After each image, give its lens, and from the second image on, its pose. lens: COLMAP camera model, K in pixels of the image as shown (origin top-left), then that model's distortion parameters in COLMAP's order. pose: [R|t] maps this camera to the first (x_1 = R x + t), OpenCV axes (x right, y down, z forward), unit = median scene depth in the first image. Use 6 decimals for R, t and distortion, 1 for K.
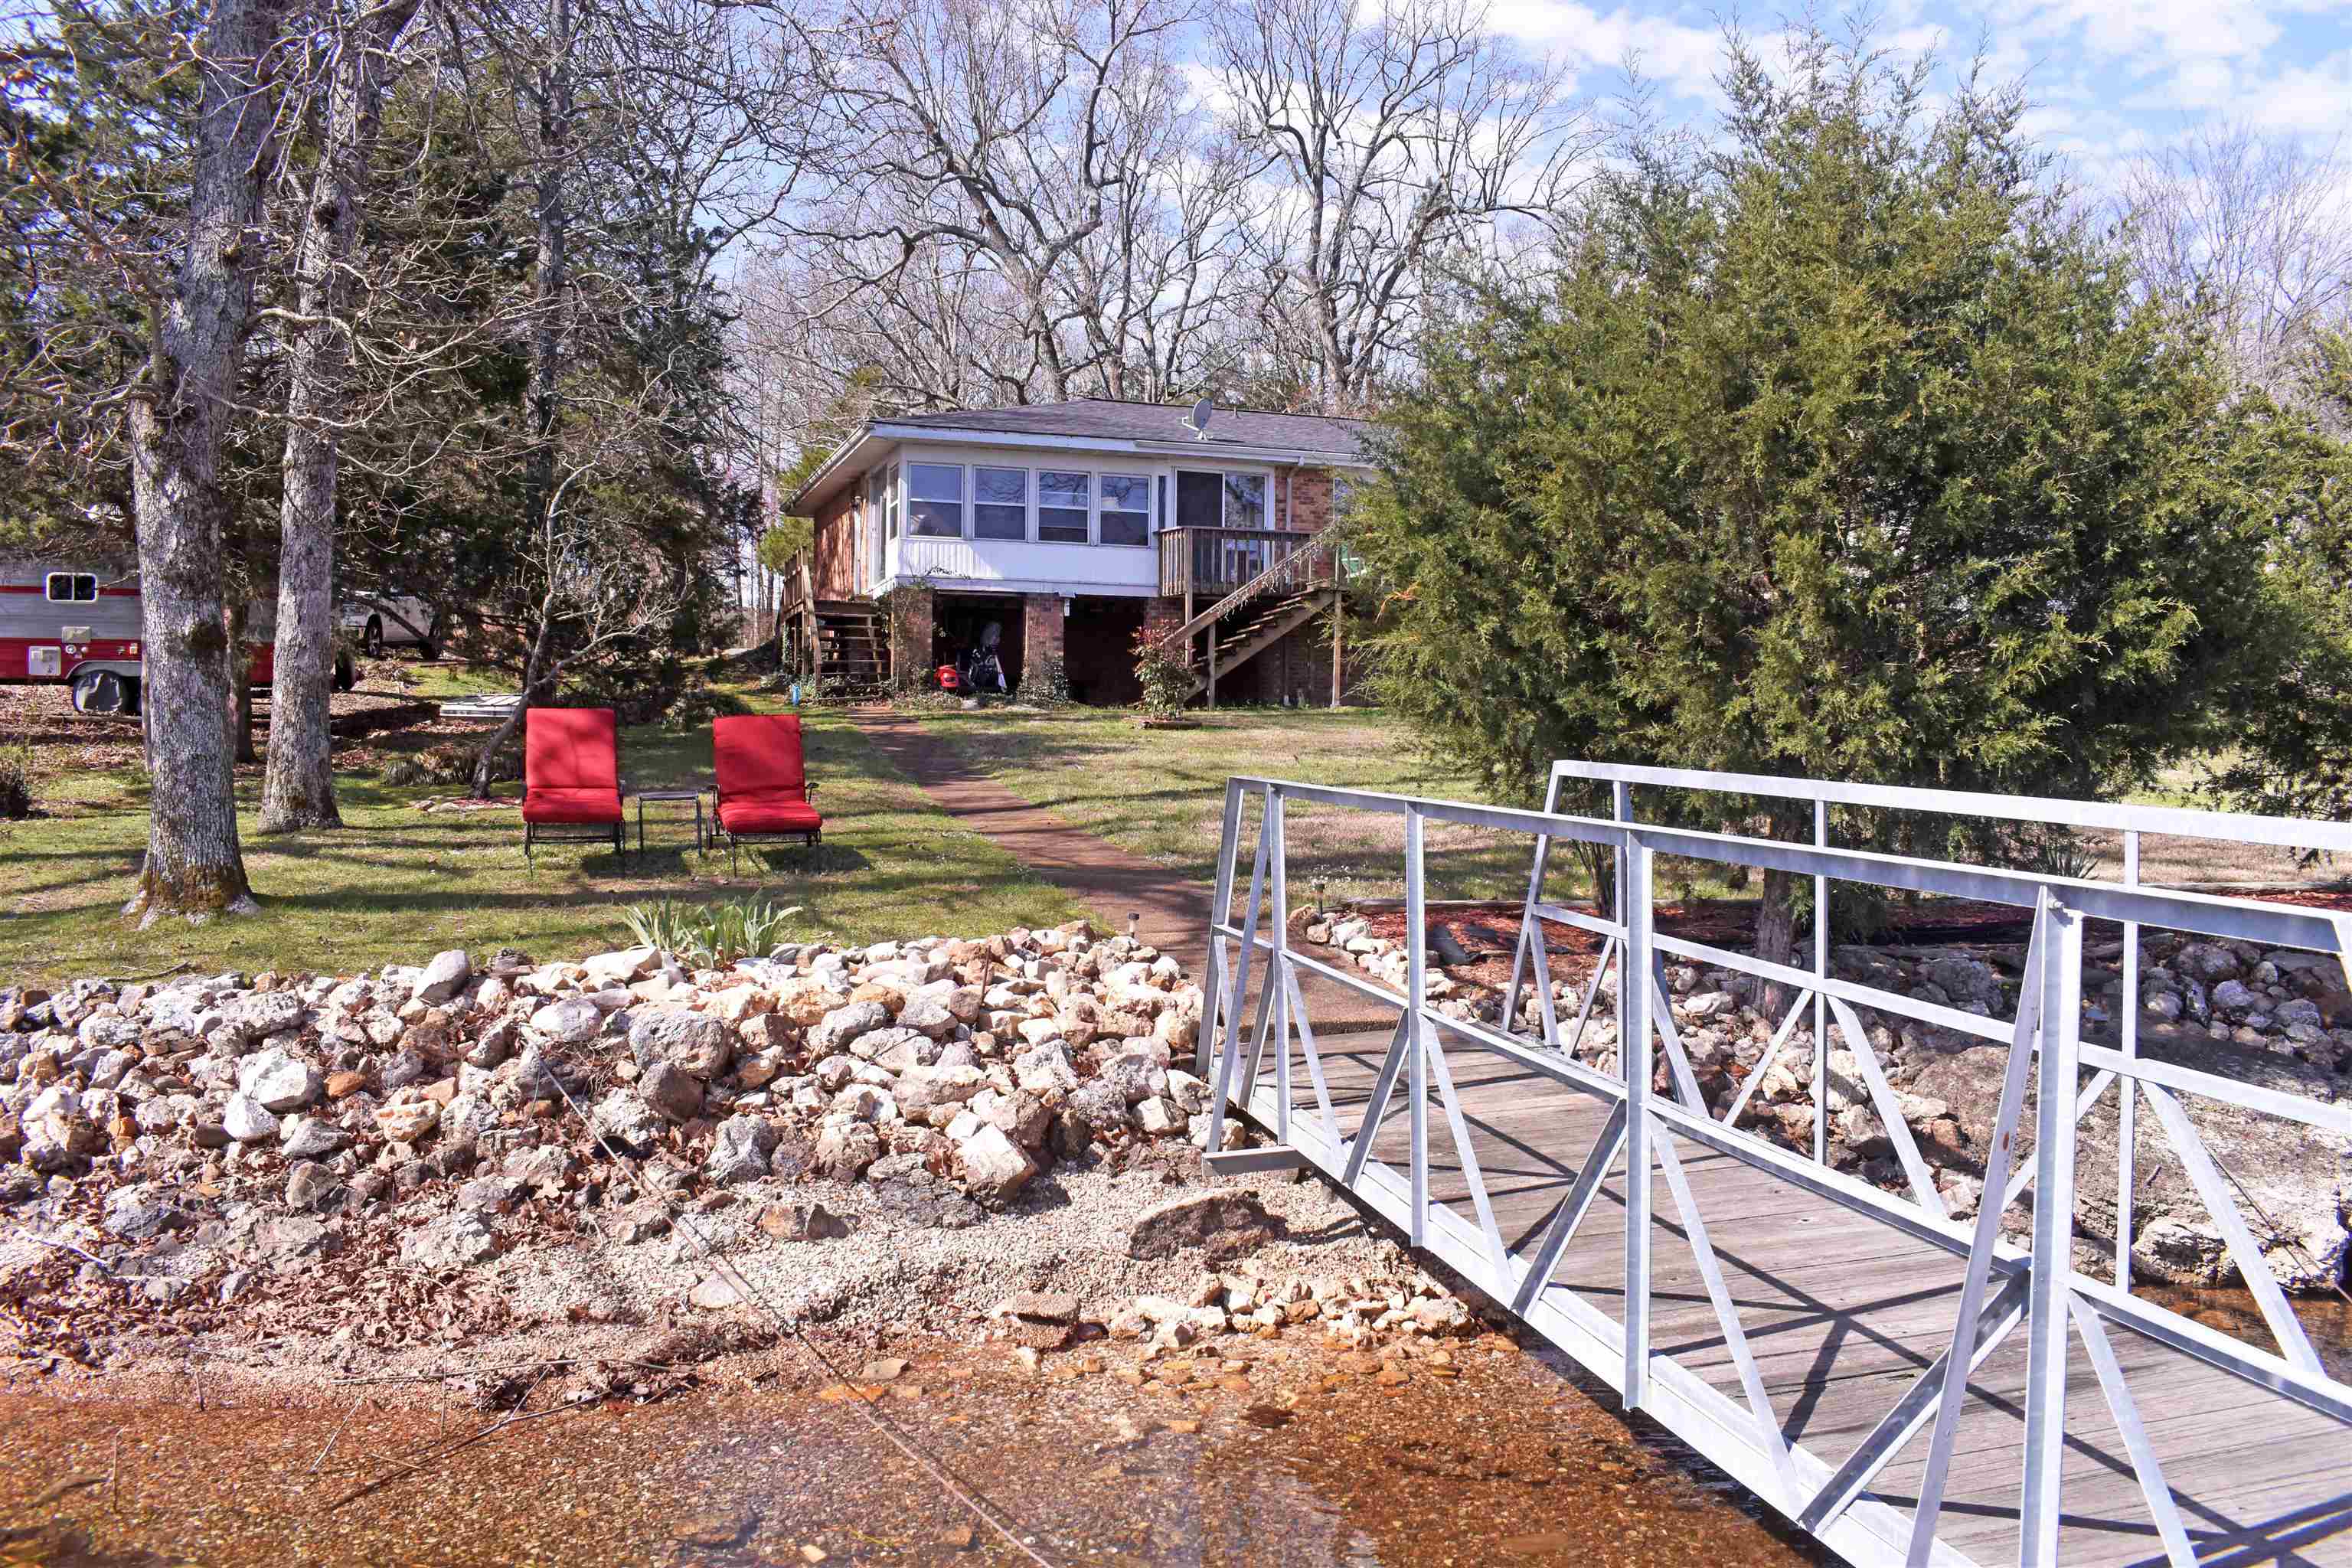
lens RADIAL K [[1833.8, 0, 1183.6], [0, 1833.8, 779.1], [0, 0, 1]] dist [-0.100572, 0.019433]
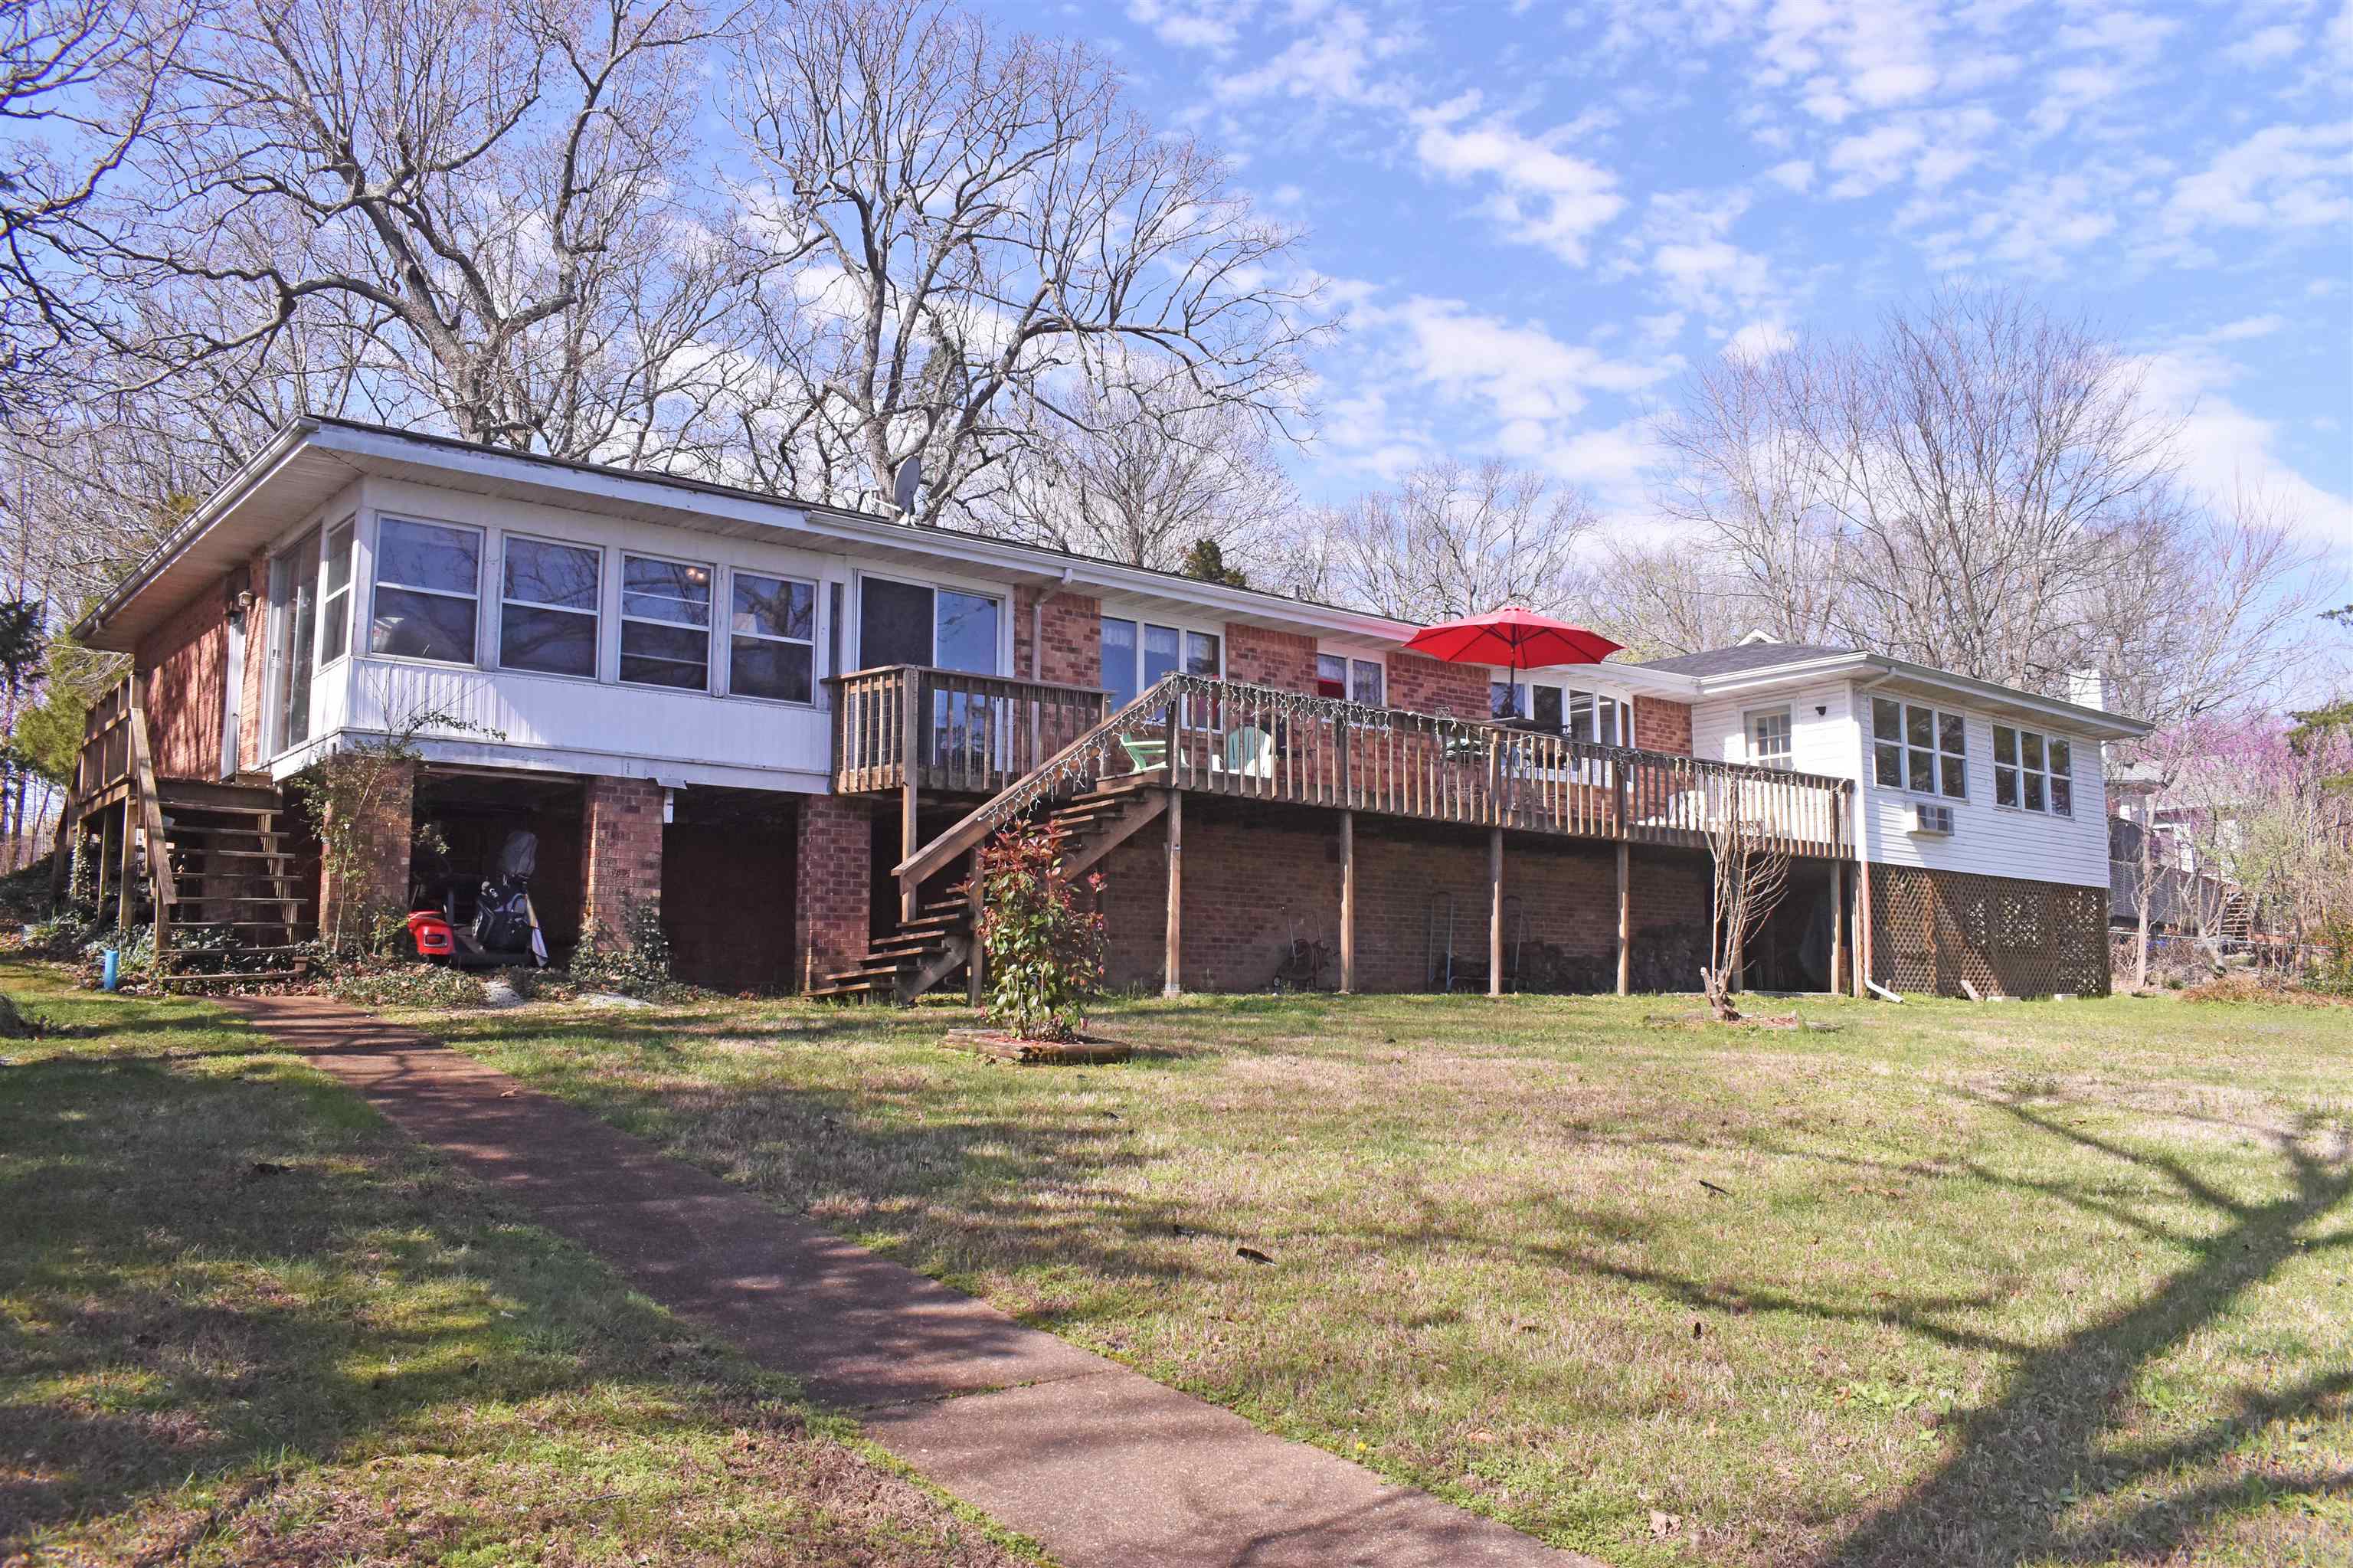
lens RADIAL K [[1834.7, 0, 1163.5], [0, 1834.7, 778.7], [0, 0, 1]] dist [-0.100572, 0.019433]
pose [[0.935851, 0.035942, 0.350557, -0.114016], [0.012713, 0.990694, -0.135513, -0.027610], [-0.352166, 0.131277, 0.926685, 0.448902]]
